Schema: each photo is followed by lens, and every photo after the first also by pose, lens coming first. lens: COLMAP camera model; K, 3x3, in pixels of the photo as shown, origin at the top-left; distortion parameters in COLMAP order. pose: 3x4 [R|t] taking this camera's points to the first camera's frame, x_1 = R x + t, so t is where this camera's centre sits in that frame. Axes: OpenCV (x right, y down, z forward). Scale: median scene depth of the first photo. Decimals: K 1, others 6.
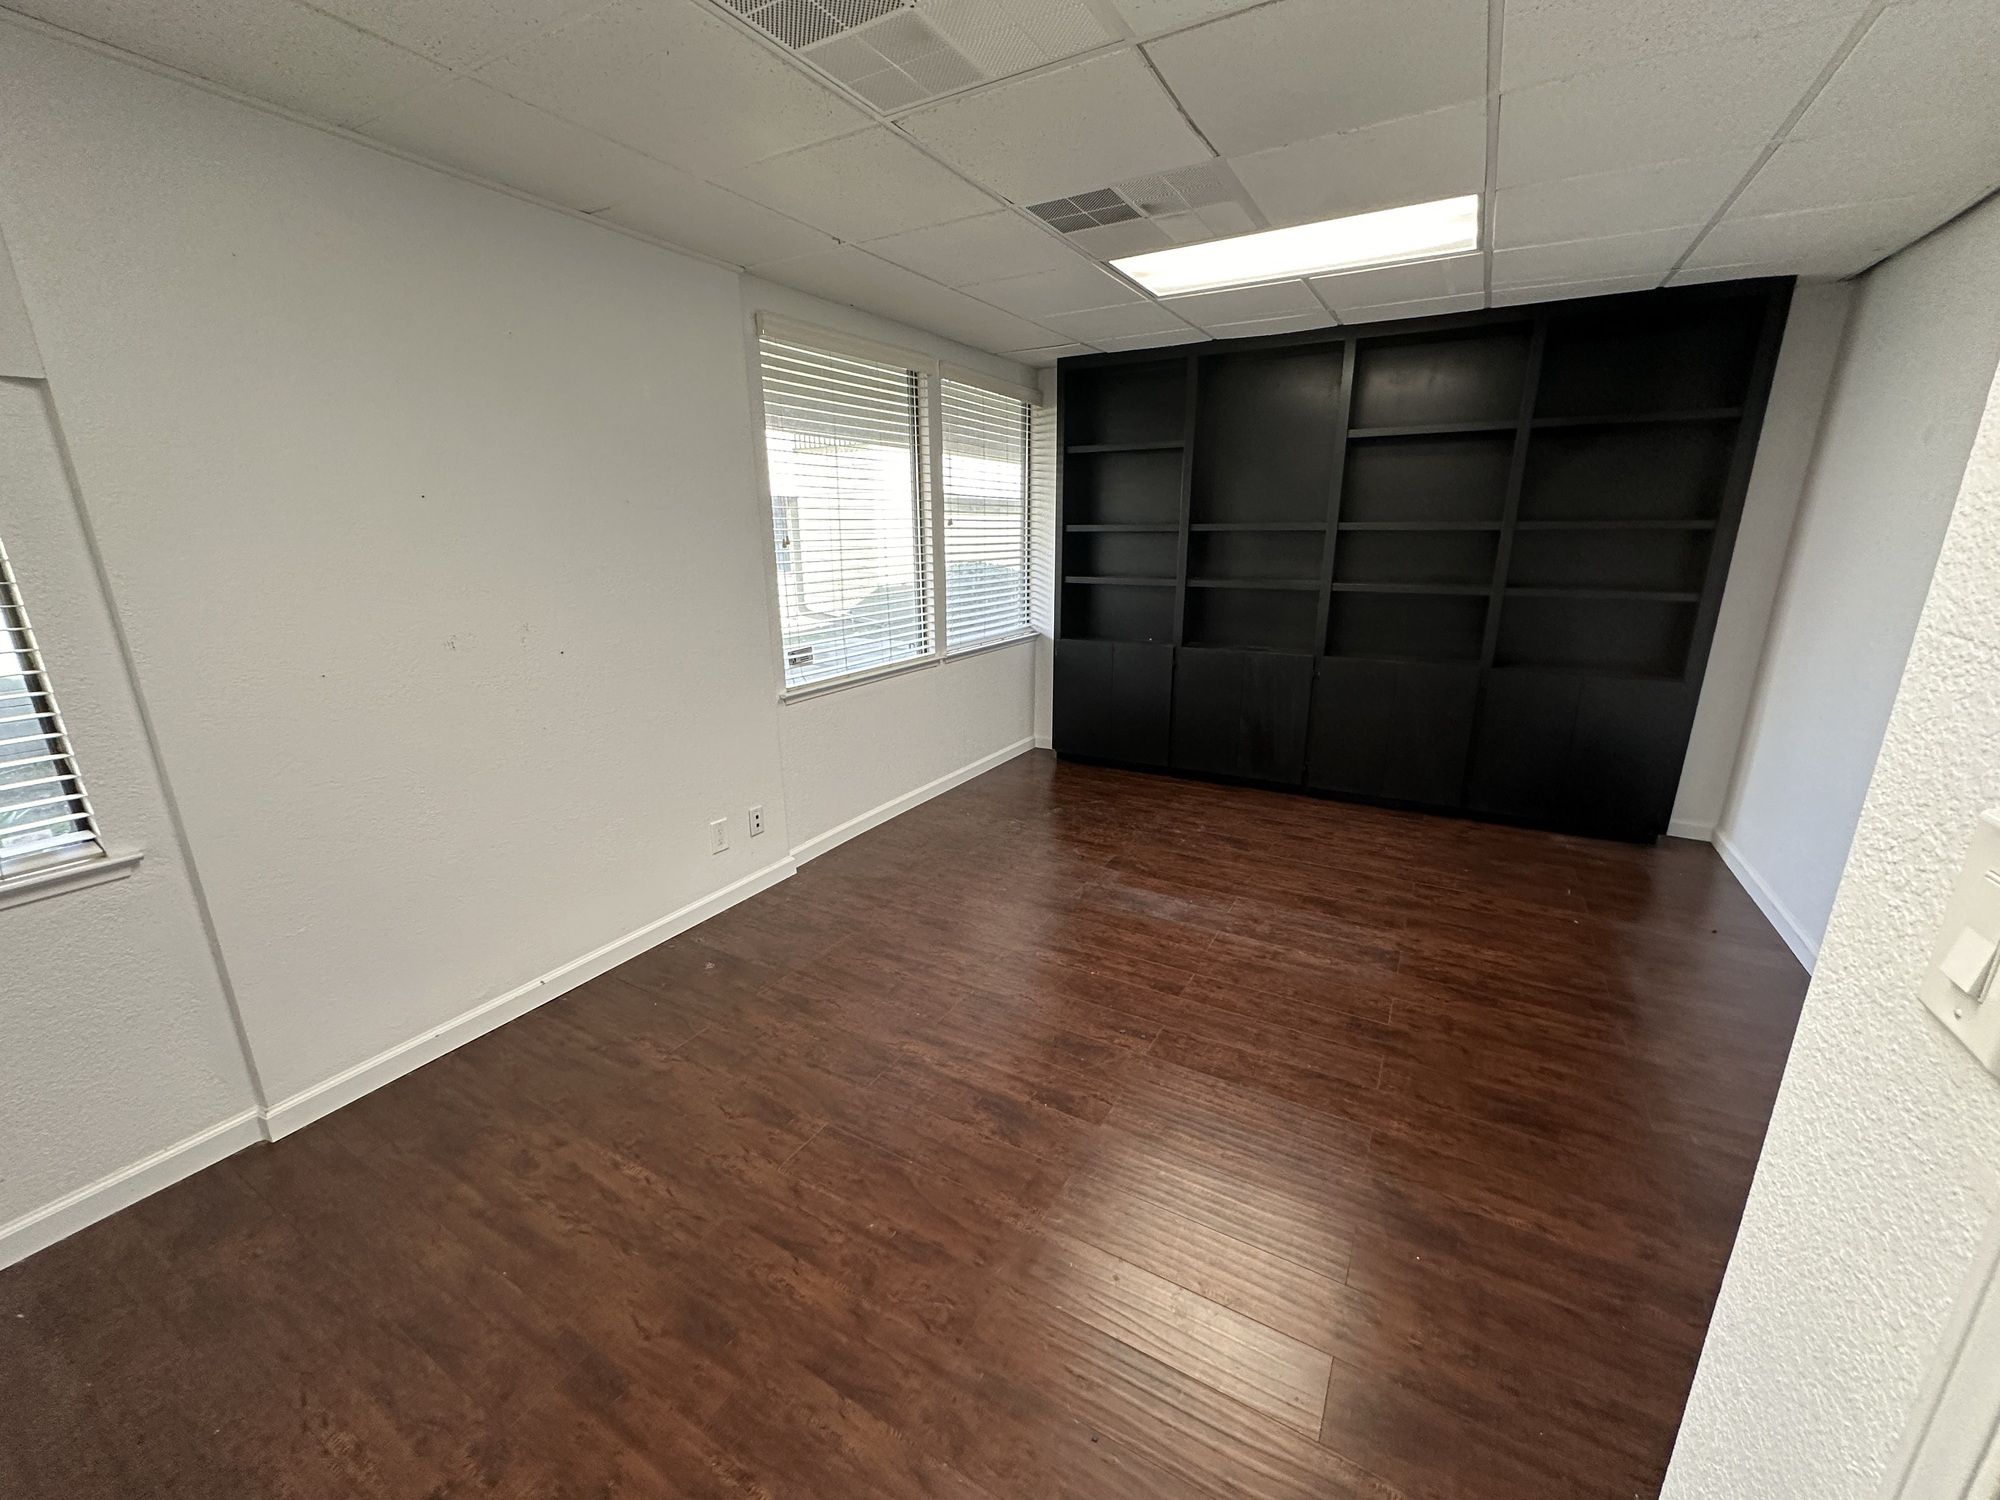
lens RADIAL K [[793.2, 0, 1004.1], [0, 793.2, 748.6], [0, 0, 1]] dist [-0.006187, 0.001253]
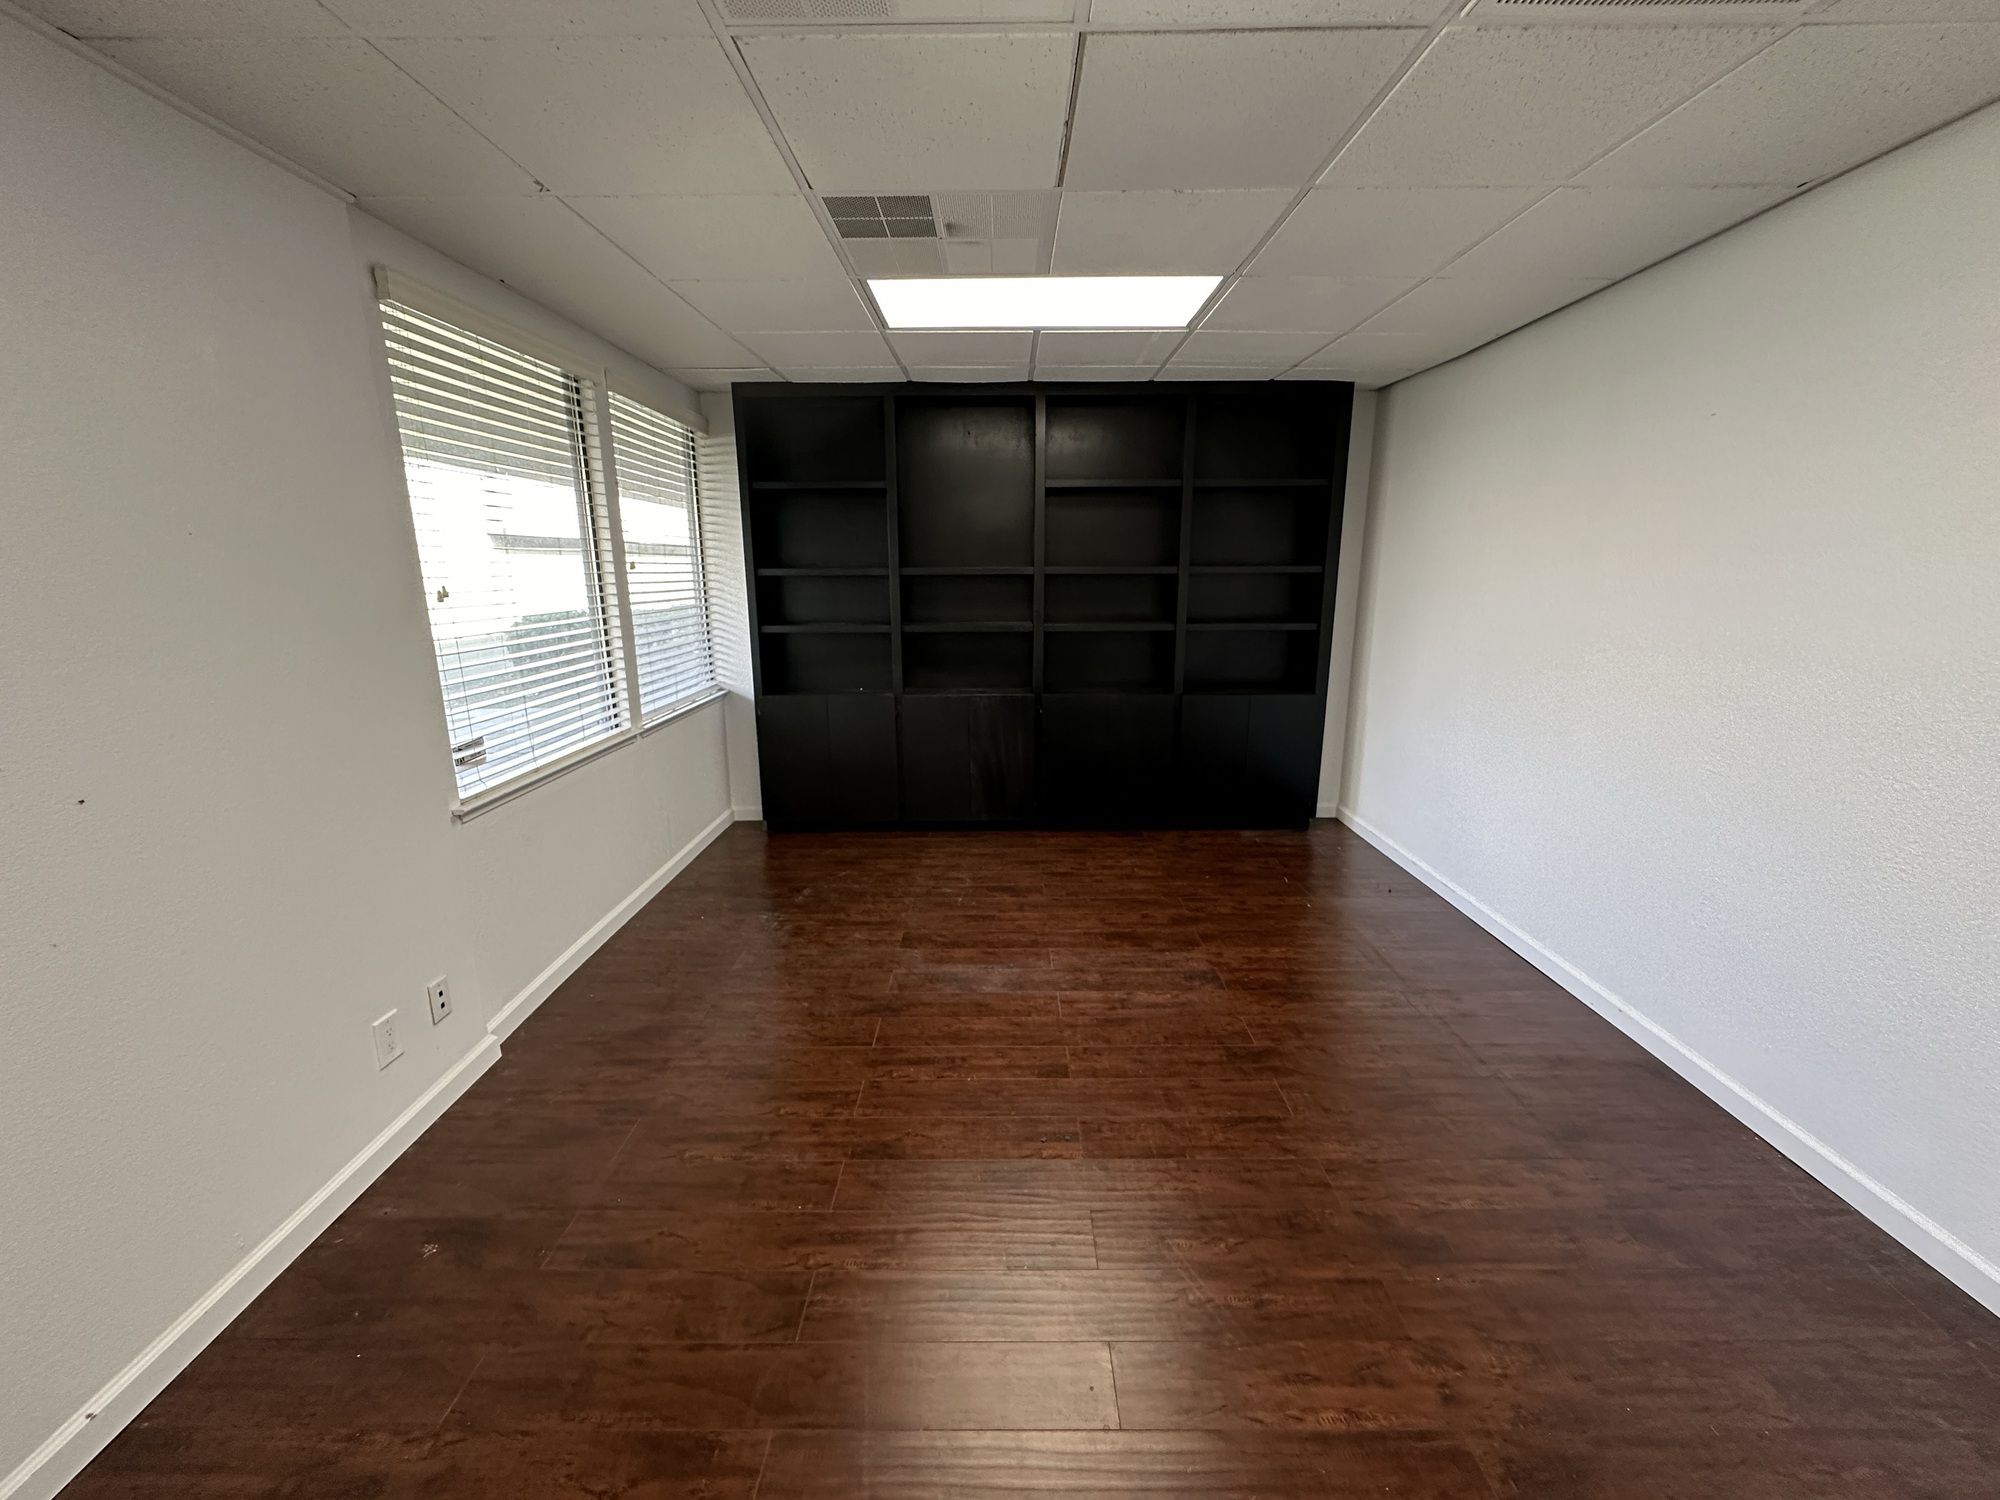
lens RADIAL K [[793.2, 0, 998.4], [0, 793.2, 749.3], [0, 0, 1]] dist [-0.006187, 0.001253]
pose [[0.869931, -0.109052, 0.480965, -0.185758], [0.131166, 0.991282, -0.012484, -0.047891], [-0.475411, 0.073947, 0.876651, 0.149926]]
